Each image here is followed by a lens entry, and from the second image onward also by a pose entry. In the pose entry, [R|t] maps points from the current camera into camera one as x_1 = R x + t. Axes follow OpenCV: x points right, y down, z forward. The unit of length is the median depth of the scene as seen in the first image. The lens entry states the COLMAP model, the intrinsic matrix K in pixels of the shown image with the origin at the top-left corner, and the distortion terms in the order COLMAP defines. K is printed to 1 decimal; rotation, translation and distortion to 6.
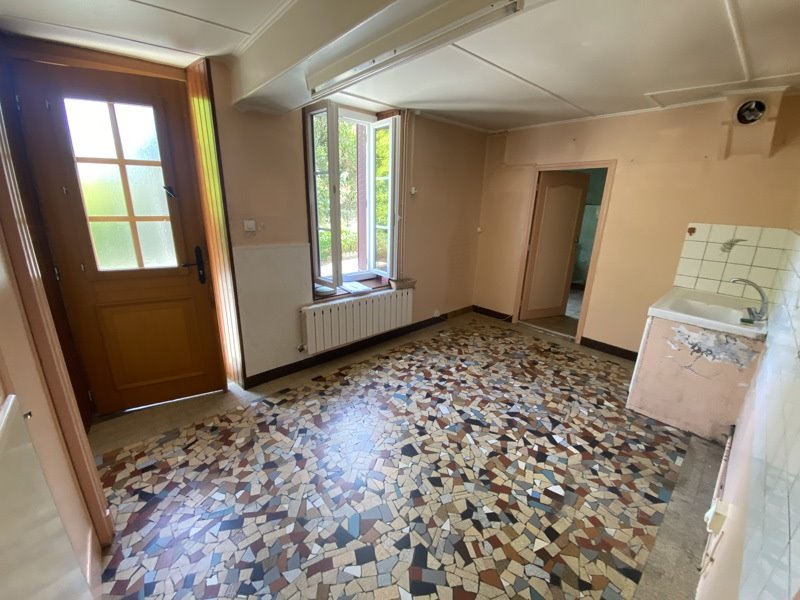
lens RADIAL K [[330.8, 0, 396.2], [0, 330.8, 300.2], [0, 0, 1]] dist [-0.029738, -0.001297]
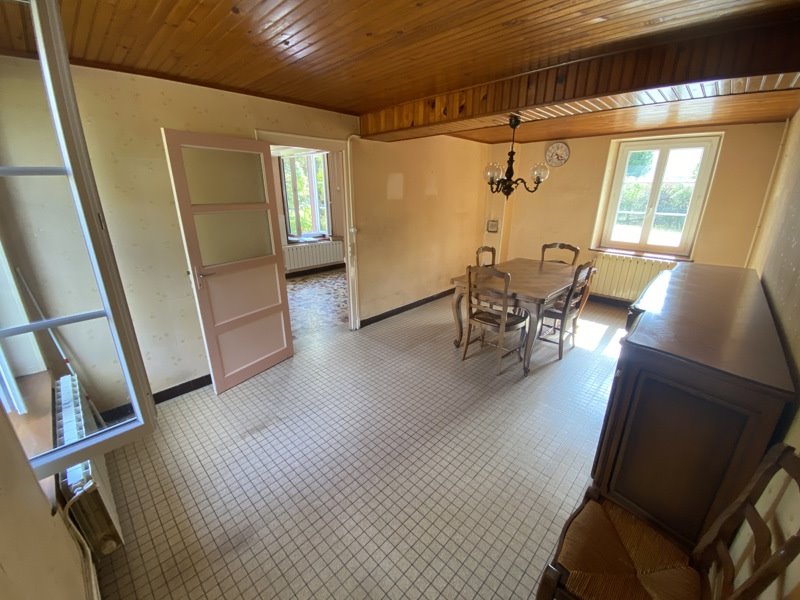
lens RADIAL K [[330.8, 0, 401.7], [0, 330.8, 303.5], [0, 0, 1]] dist [-0.029738, -0.001297]
pose [[0.996052, -0.045446, 0.076257, 0.270442], [0.042178, 0.998144, 0.043929, 0.298313], [-0.078111, -0.040539, 0.996120, -1.070500]]
